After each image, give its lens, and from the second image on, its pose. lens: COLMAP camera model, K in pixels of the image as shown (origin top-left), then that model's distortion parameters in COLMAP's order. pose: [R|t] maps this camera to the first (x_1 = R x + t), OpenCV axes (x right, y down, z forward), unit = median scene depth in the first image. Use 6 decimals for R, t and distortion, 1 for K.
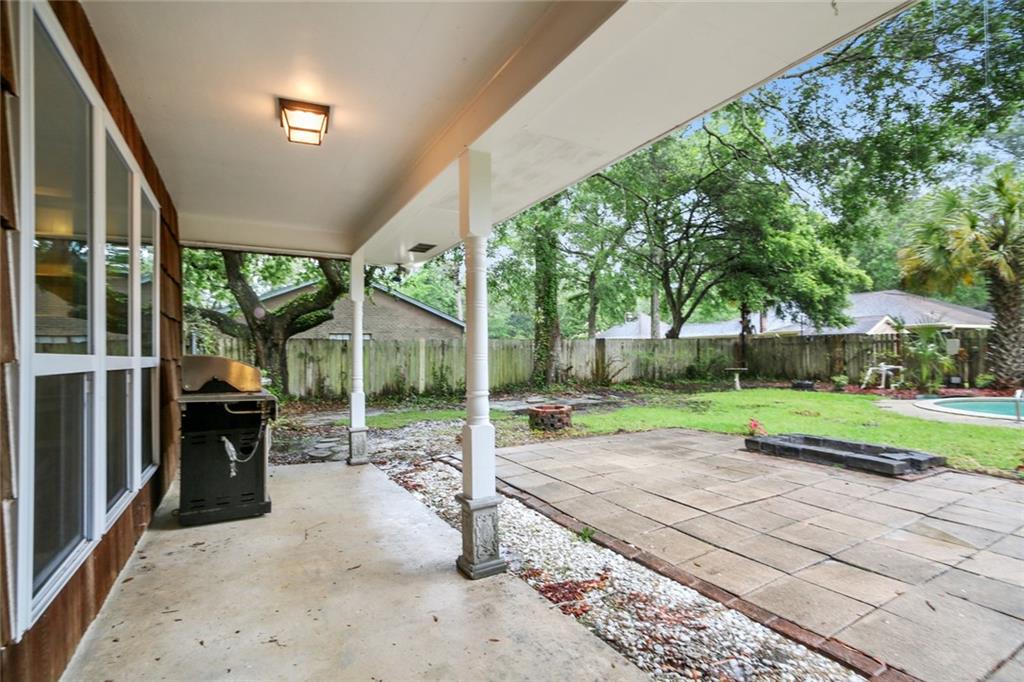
lens RADIAL K [[501.3, 0, 510.4], [0, 501.3, 343.4], [0, 0, 1]] dist [-0.001156, 0.001114]
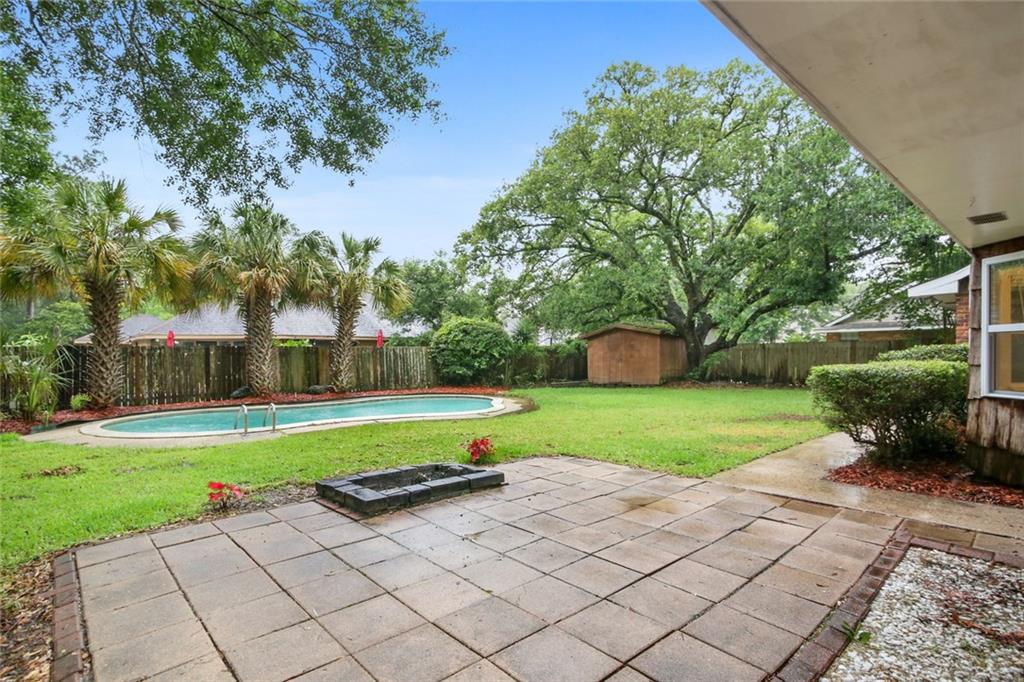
lens RADIAL K [[501.3, 0, 506.8], [0, 501.3, 345.3], [0, 0, 1]] dist [-0.001156, 0.001114]
pose [[-0.208620, 0.024115, 0.977699, -0.127304], [0.002352, 0.999705, -0.024156, -0.006461], [-0.977994, -0.002740, -0.208615, 0.445282]]
